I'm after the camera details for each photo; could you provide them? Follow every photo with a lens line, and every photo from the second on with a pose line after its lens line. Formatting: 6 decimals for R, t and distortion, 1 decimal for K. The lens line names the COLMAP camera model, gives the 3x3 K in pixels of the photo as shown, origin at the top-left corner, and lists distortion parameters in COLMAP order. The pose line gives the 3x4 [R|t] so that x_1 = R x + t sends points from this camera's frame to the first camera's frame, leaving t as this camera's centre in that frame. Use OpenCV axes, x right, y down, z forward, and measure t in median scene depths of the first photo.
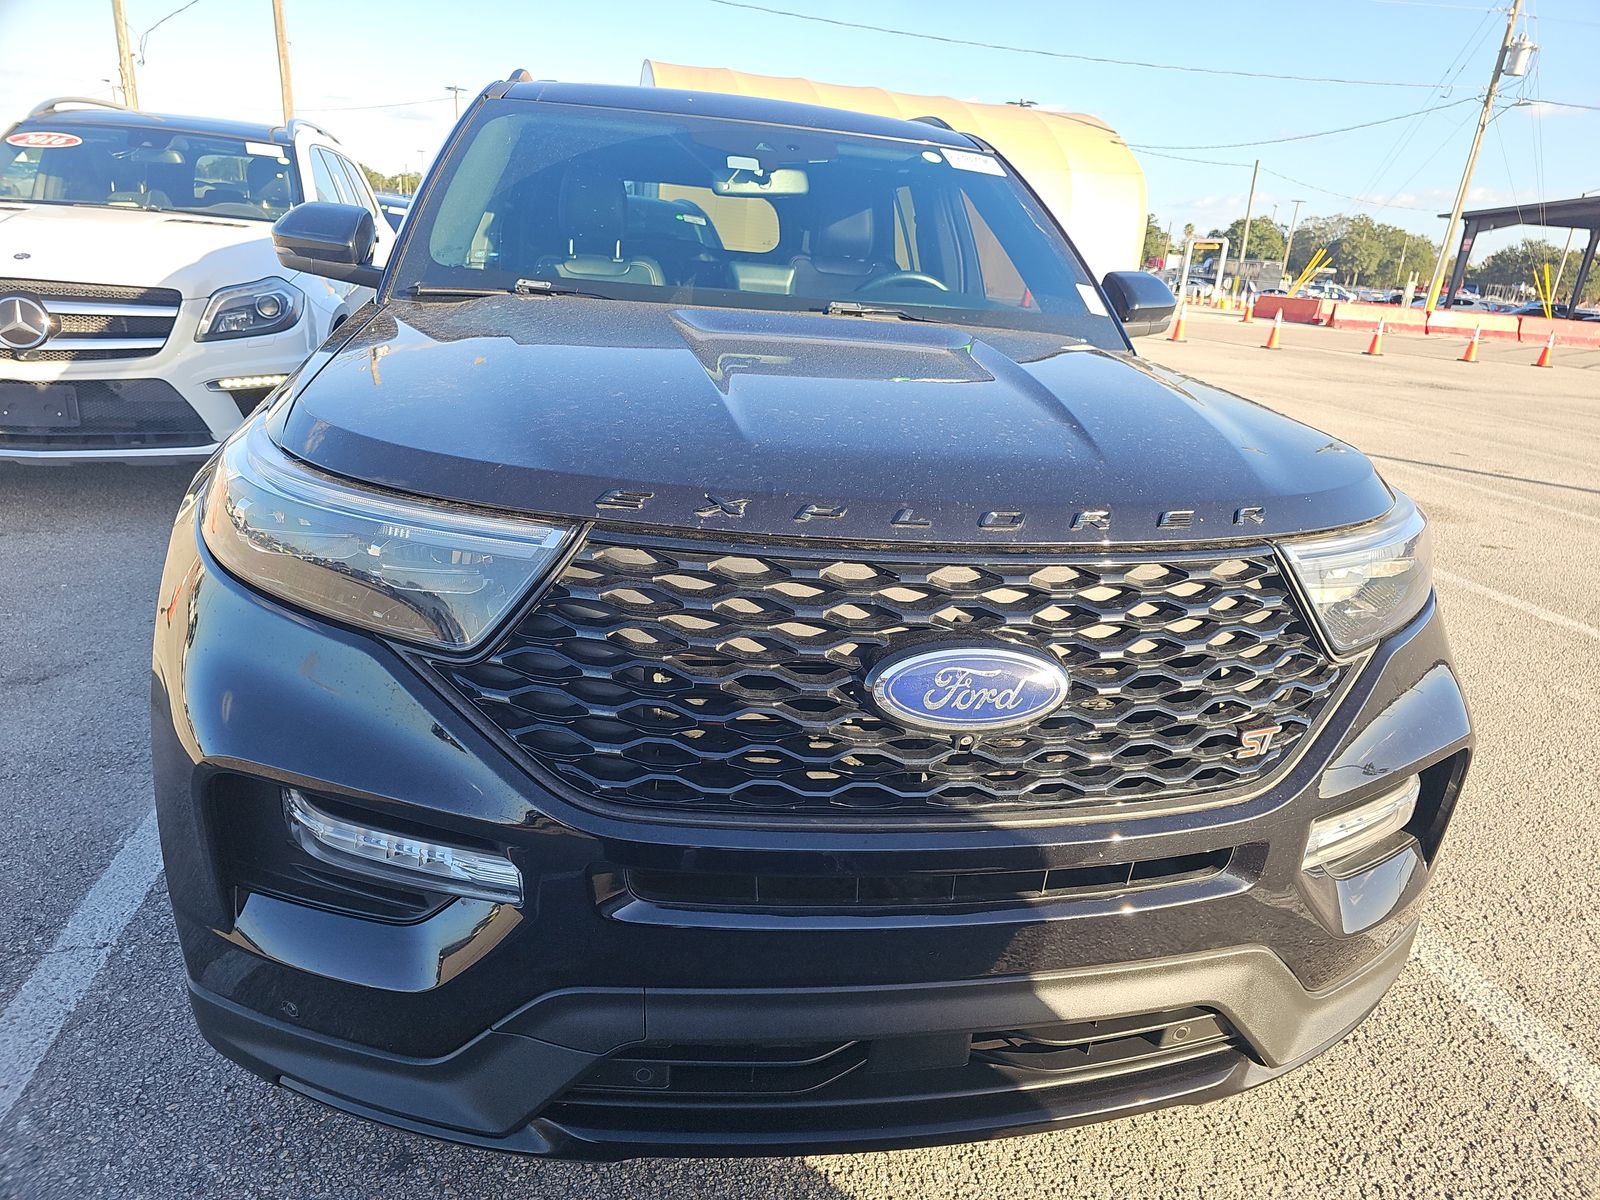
lens RADIAL K [[1071.8, 0, 801.1], [0, 1071.8, 598.0], [0, 0, 1]] dist [0.018588, -0.004090]
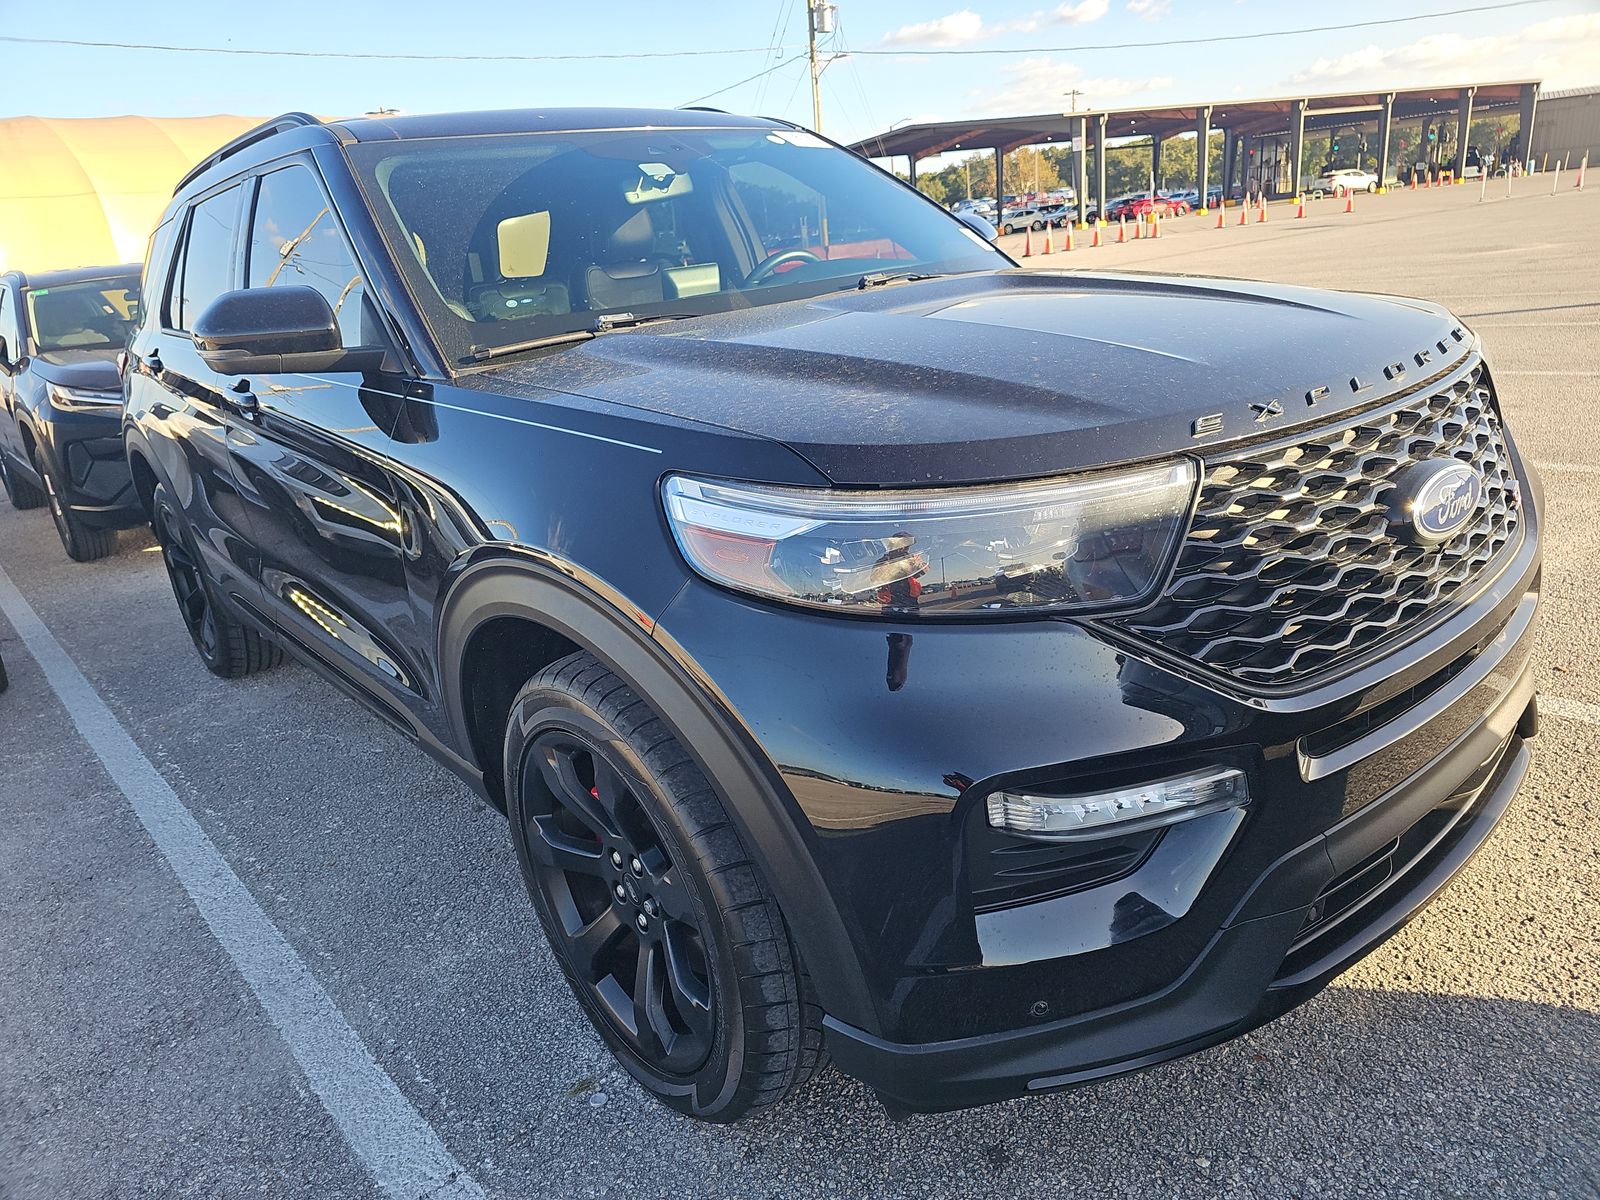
lens RADIAL K [[1071.8, 0, 801.7], [0, 1071.8, 602.1], [0, 0, 1]] dist [0.018588, -0.004090]
pose [[0.861384, -0.318174, 0.395959, -0.487016], [0.316146, 0.945947, 0.072363, -0.062611], [-0.397580, 0.062848, 0.915413, 0.074910]]
